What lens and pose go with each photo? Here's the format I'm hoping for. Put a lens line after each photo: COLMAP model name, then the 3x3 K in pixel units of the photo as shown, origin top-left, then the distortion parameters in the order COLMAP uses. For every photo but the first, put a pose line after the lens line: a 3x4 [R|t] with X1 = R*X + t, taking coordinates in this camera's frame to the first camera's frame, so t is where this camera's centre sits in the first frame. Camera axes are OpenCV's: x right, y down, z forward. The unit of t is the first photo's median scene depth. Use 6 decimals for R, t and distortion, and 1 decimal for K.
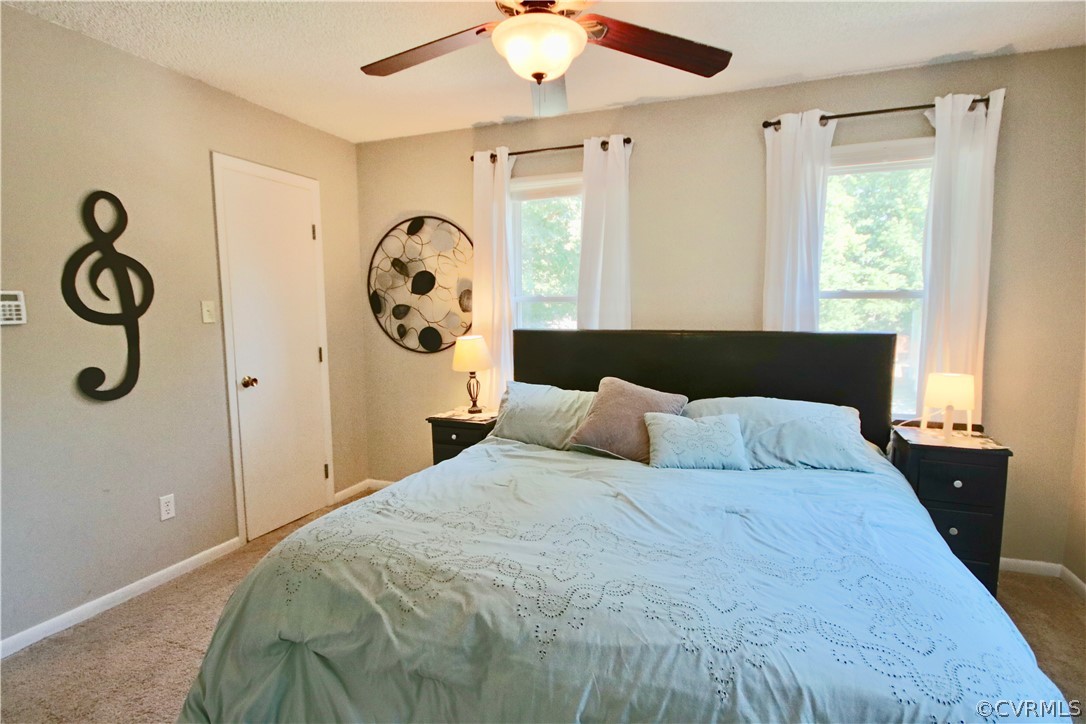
lens RADIAL K [[558.2, 0, 544.0], [0, 558.2, 368.4], [0, 0, 1]] dist [-0.005764, 0.000301]
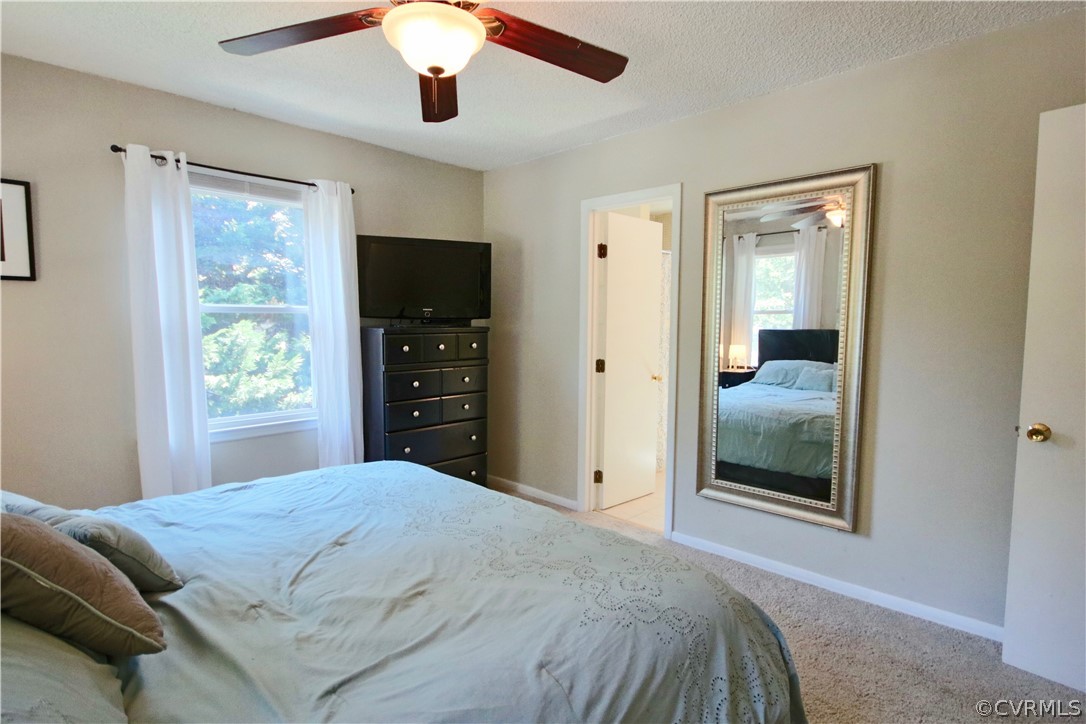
lens RADIAL K [[558.2, 0, 544.0], [0, 558.2, 368.4], [0, 0, 1]] dist [-0.005764, 0.000301]
pose [[-0.920687, -0.033299, 0.388880, -0.386092], [0.039430, 0.983322, 0.177550, -0.139312], [-0.388306, 0.178801, -0.904018, 1.304407]]
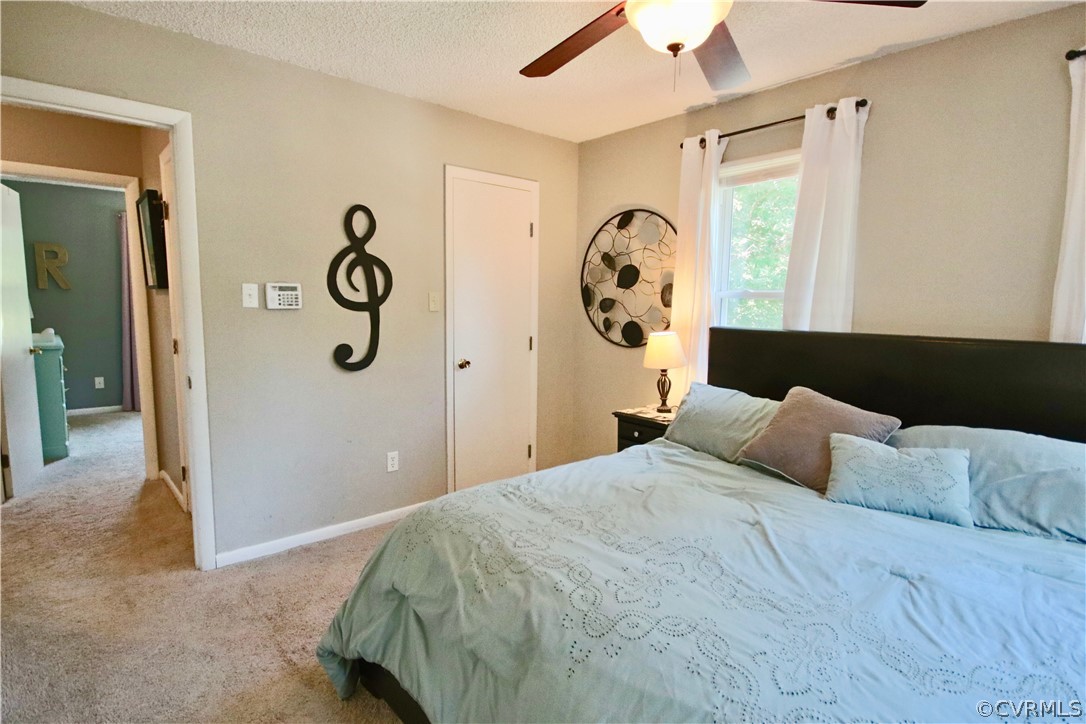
lens RADIAL K [[558.2, 0, 544.0], [0, 558.2, 368.4], [0, 0, 1]] dist [-0.005764, 0.000301]
pose [[0.886769, 0.071478, -0.456652, 0.177261], [-0.066551, 0.997421, 0.026887, -0.010528], [0.457396, 0.006549, 0.889239, 0.070766]]
